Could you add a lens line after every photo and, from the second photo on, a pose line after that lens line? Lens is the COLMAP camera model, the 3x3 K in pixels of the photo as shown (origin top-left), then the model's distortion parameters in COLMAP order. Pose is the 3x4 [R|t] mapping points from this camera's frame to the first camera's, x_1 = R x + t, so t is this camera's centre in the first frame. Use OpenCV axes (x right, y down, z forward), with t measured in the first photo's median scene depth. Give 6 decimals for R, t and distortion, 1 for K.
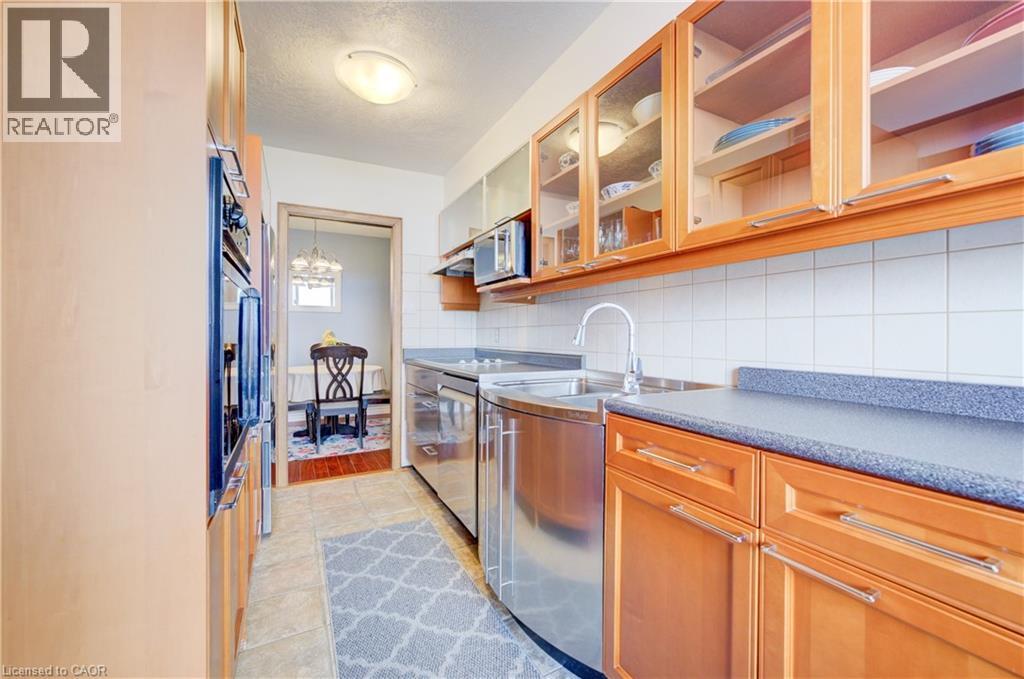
lens RADIAL K [[423.2, 0, 514.5], [0, 423.2, 336.1], [0, 0, 1]] dist [-0.001674, -0.000252]
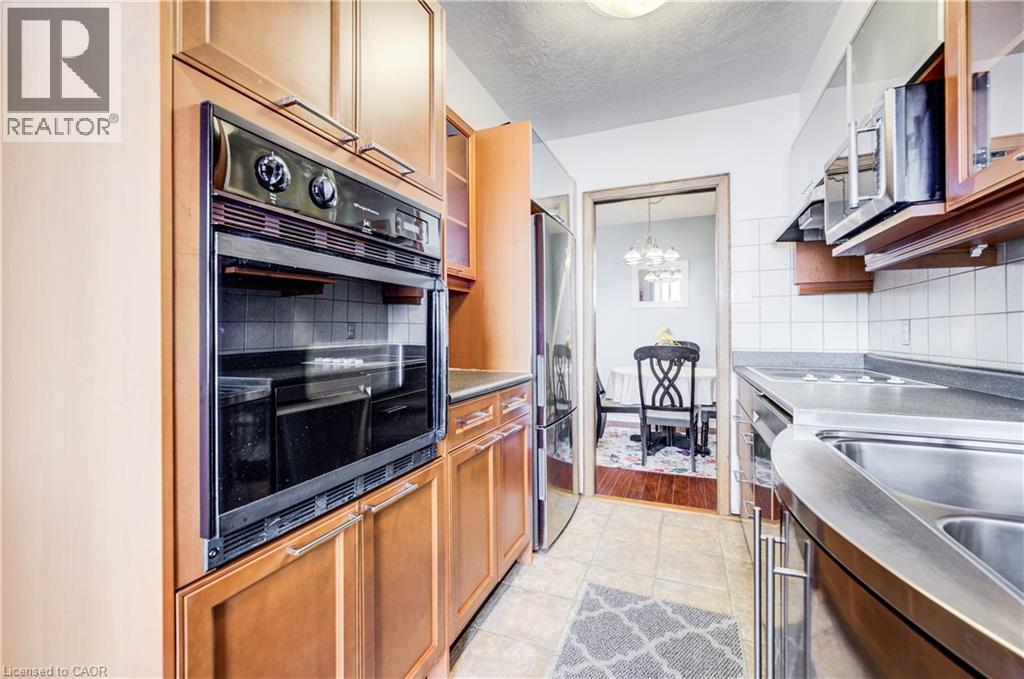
lens RADIAL K [[423.2, 0, 511.0], [0, 423.2, 329.5], [0, 0, 1]] dist [-0.001674, -0.000252]
pose [[0.633481, -0.008282, -0.773714, 0.057961], [0.000774, 0.999949, -0.010069, -0.000727], [0.773758, 0.005780, 0.633455, 0.240583]]
